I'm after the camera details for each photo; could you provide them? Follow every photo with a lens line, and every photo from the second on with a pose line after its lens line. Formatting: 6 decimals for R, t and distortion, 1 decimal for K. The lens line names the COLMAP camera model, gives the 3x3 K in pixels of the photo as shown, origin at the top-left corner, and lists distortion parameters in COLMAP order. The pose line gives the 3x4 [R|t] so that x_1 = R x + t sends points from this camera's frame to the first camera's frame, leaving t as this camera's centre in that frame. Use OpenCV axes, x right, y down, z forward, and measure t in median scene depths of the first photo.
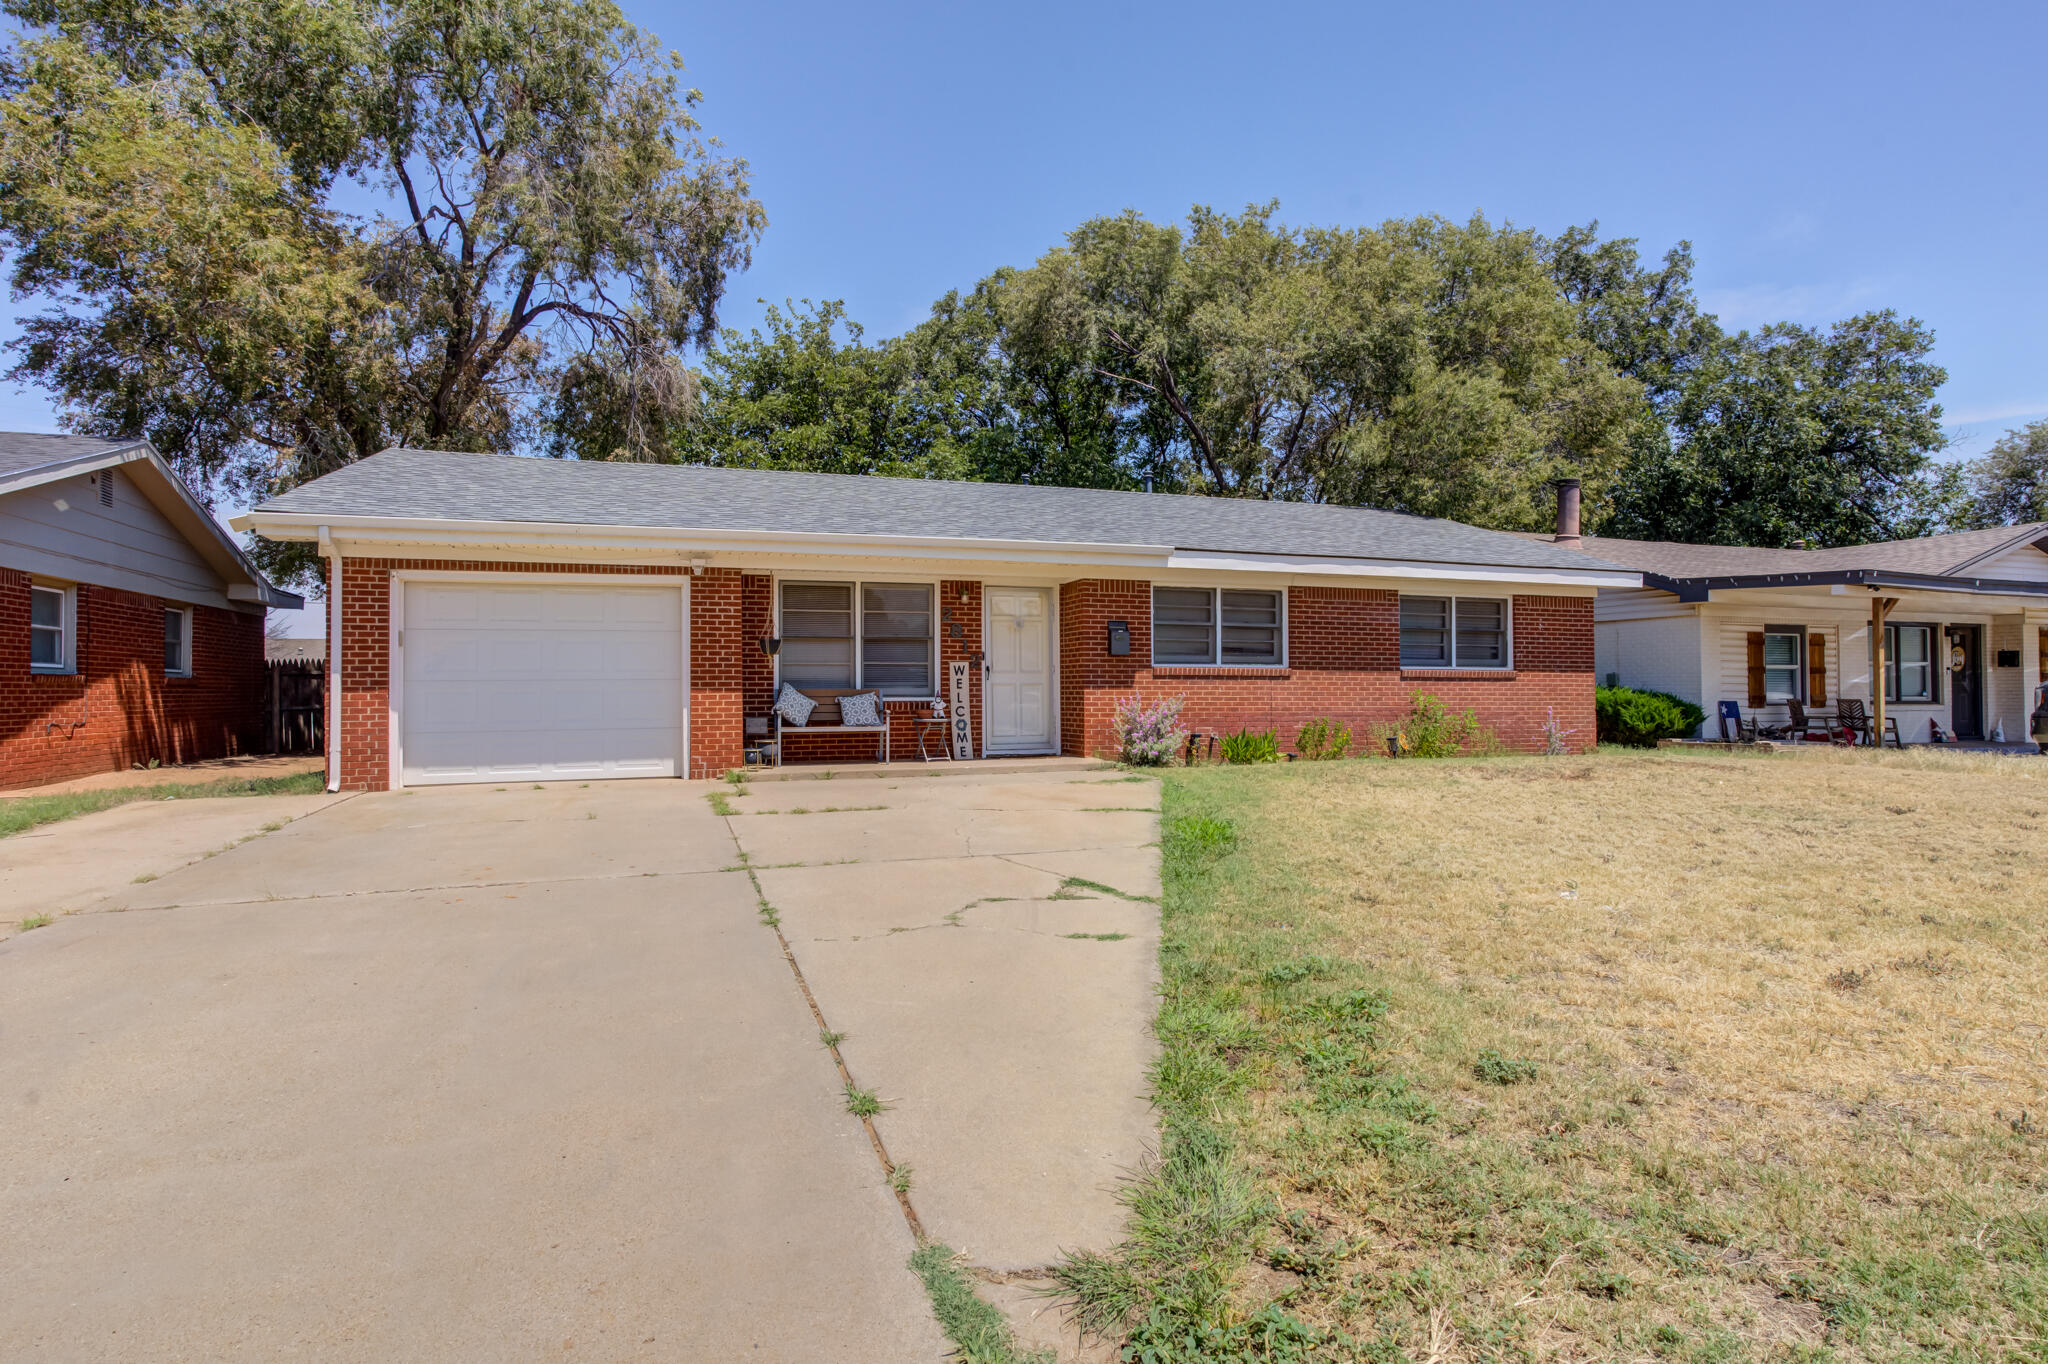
lens RADIAL K [[1036.9, 0, 1020.2], [0, 1036.9, 661.2], [0, 0, 1]] dist [0.007456, 0.001973]
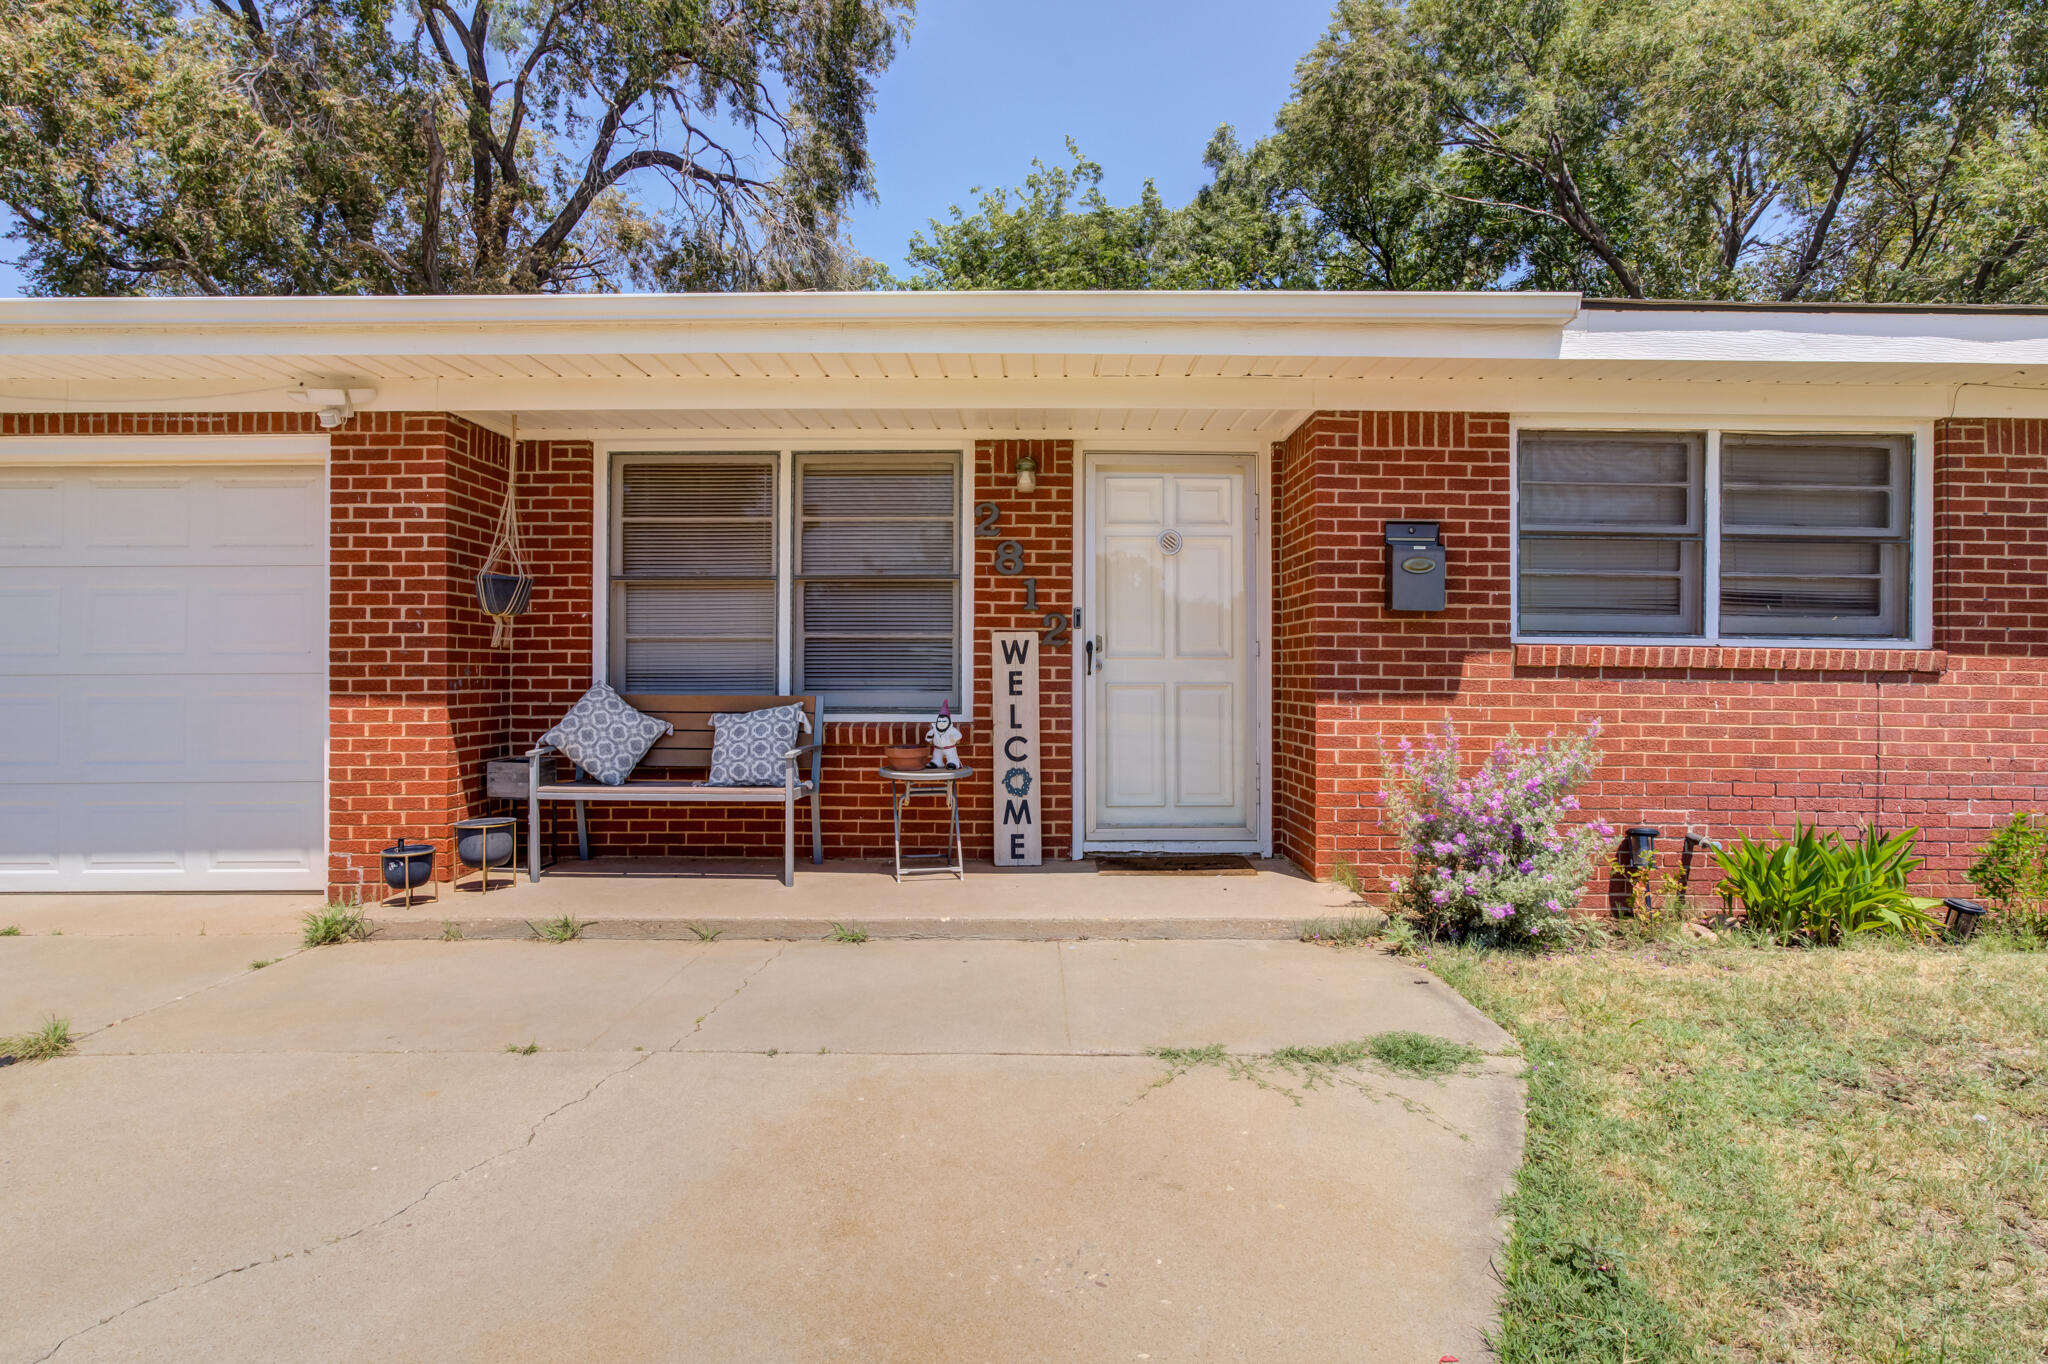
lens RADIAL K [[1063.9, 0, 1046.2], [0, 1063.9, 660.1], [0, 0, 1]] dist [-0.004978, 0.000218]
pose [[0.944791, 0.007340, -0.327591, 0.095706], [0.000731, 0.999699, 0.024507, 0.001486], [0.327672, -0.023393, 0.944502, 0.592437]]
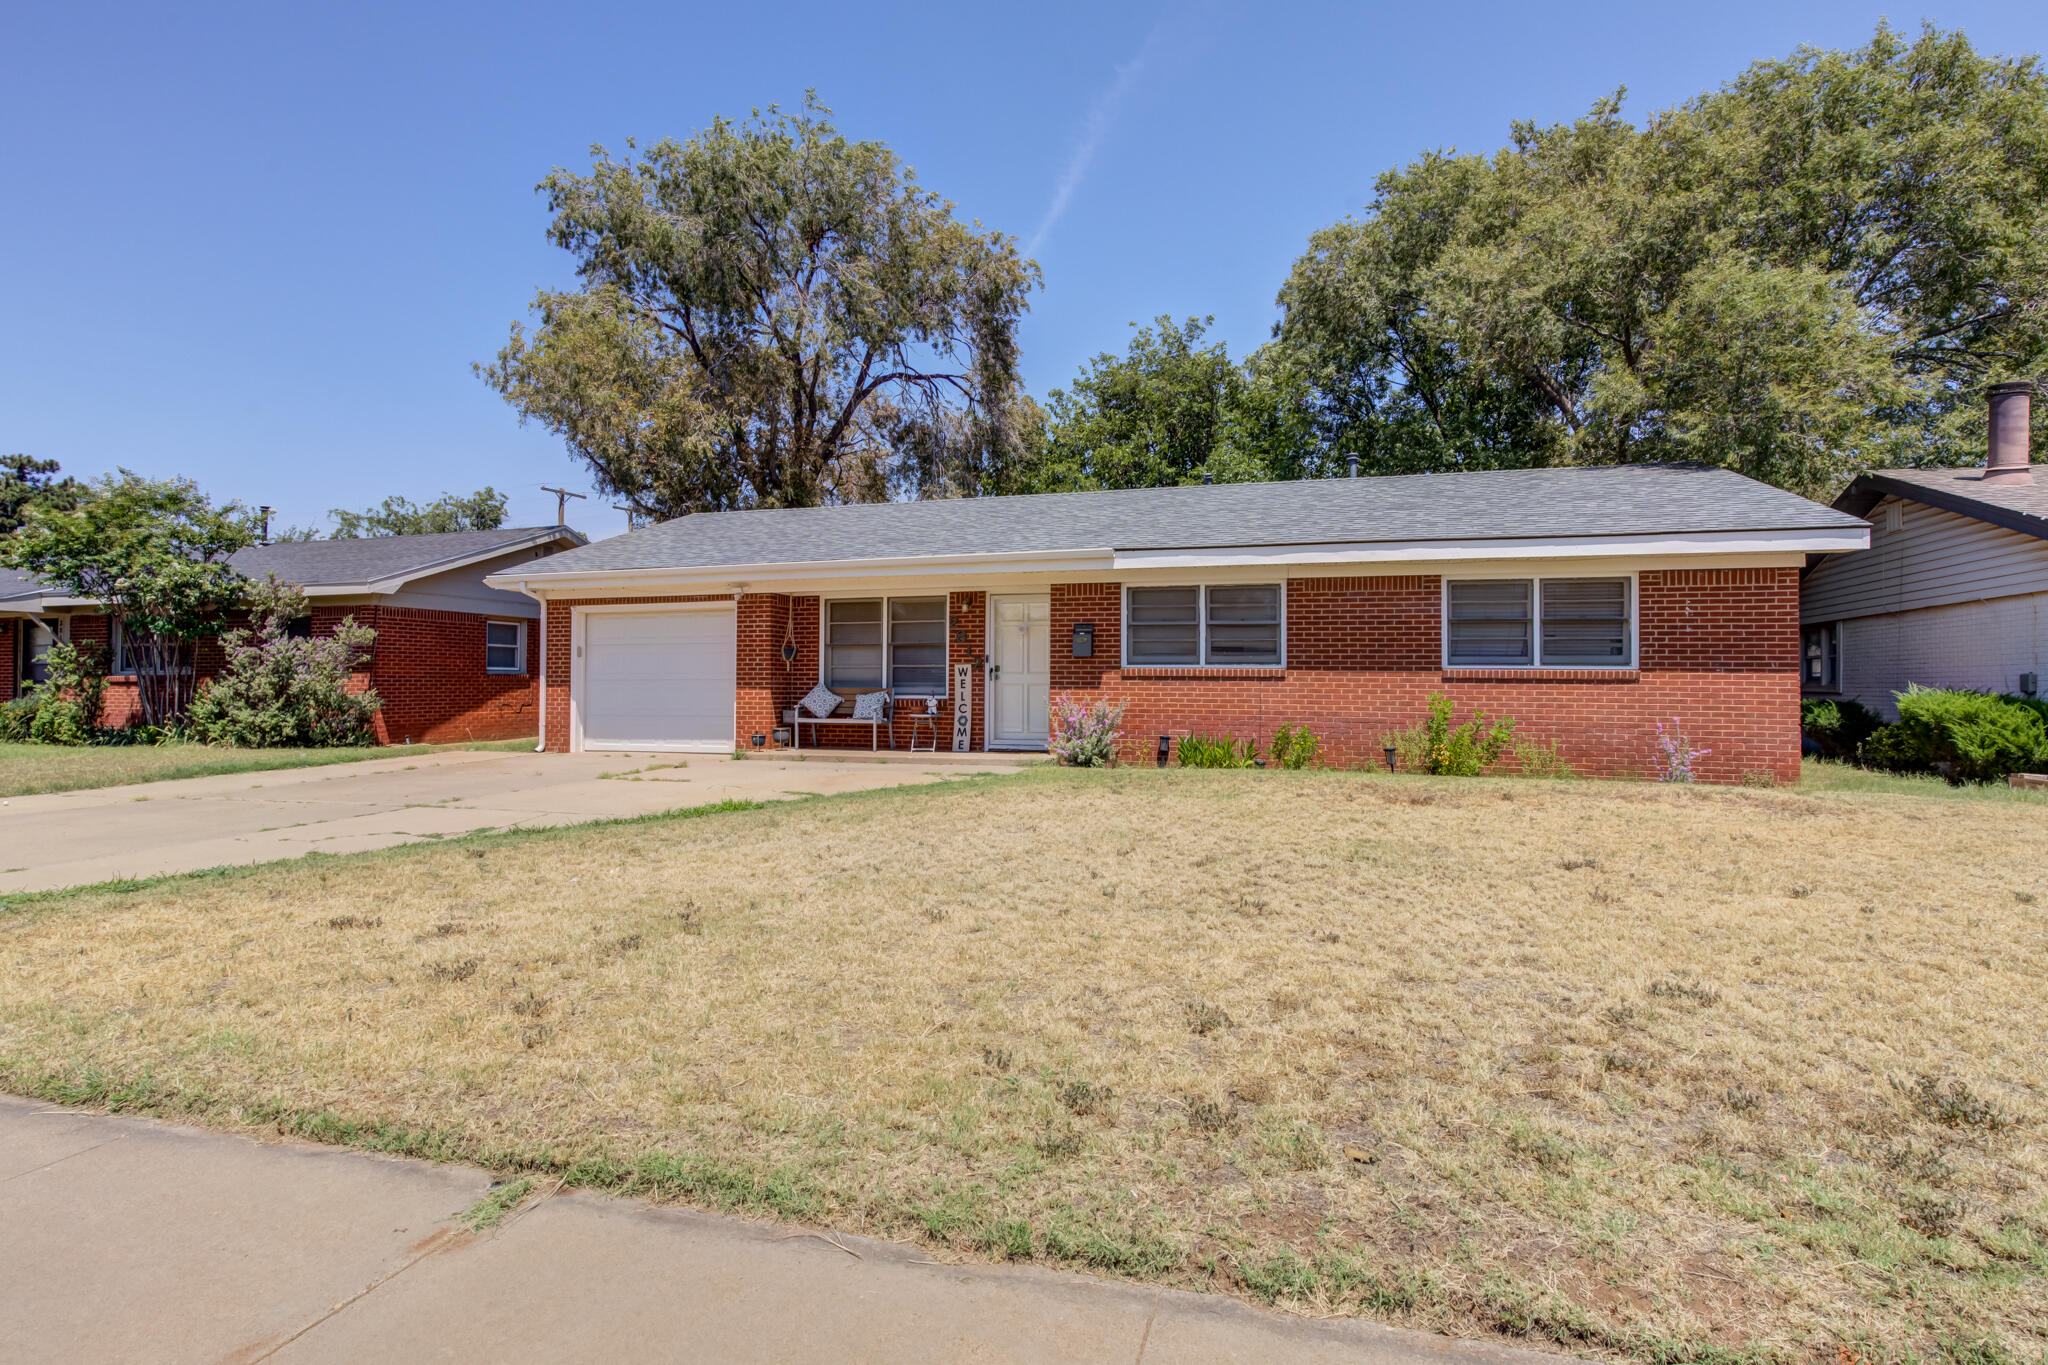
lens RADIAL K [[1036.9, 0, 1020.2], [0, 1036.9, 661.7], [0, 0, 1]] dist [0.007456, 0.001973]
pose [[0.808506, -0.008523, -0.588426, 0.649181], [0.008707, 0.999959, -0.002521, 0.001145], [0.588423, -0.003085, 0.808547, 0.131126]]
